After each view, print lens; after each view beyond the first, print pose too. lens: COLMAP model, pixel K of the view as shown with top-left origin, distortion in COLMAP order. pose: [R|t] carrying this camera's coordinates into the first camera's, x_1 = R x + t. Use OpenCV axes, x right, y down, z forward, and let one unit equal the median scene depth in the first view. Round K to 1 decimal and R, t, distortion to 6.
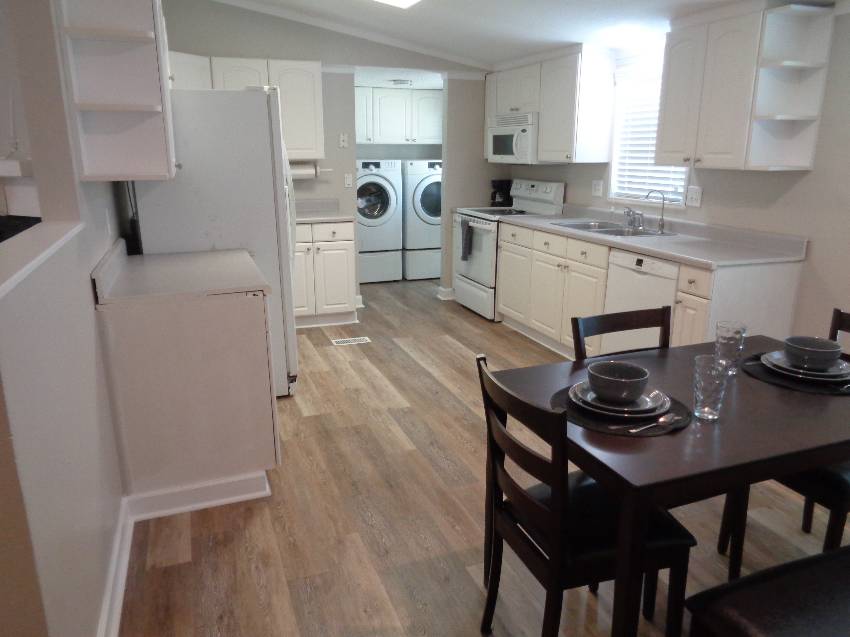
lens RADIAL K [[634.1, 0, 425.9], [0, 634.1, 313.0], [0, 0, 1]] dist [0.004188, -0.000944]
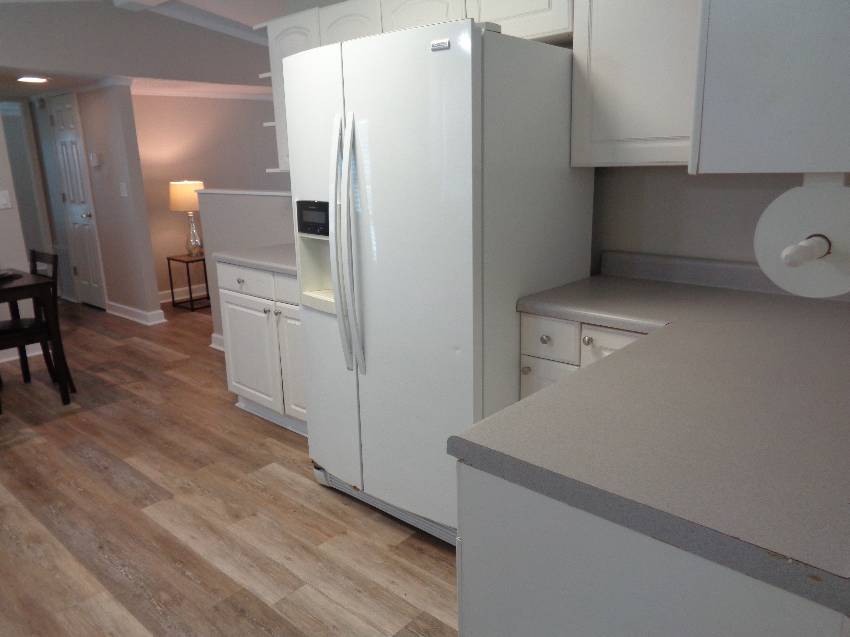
lens RADIAL K [[634.1, 0, 424.6], [0, 634.1, 315.5], [0, 0, 1]] dist [0.004188, -0.000944]
pose [[-0.886580, 0.137432, -0.441689, -0.018385], [-0.087919, 0.887376, 0.452585, -0.349053], [0.454144, 0.440086, -0.774647, 1.394830]]
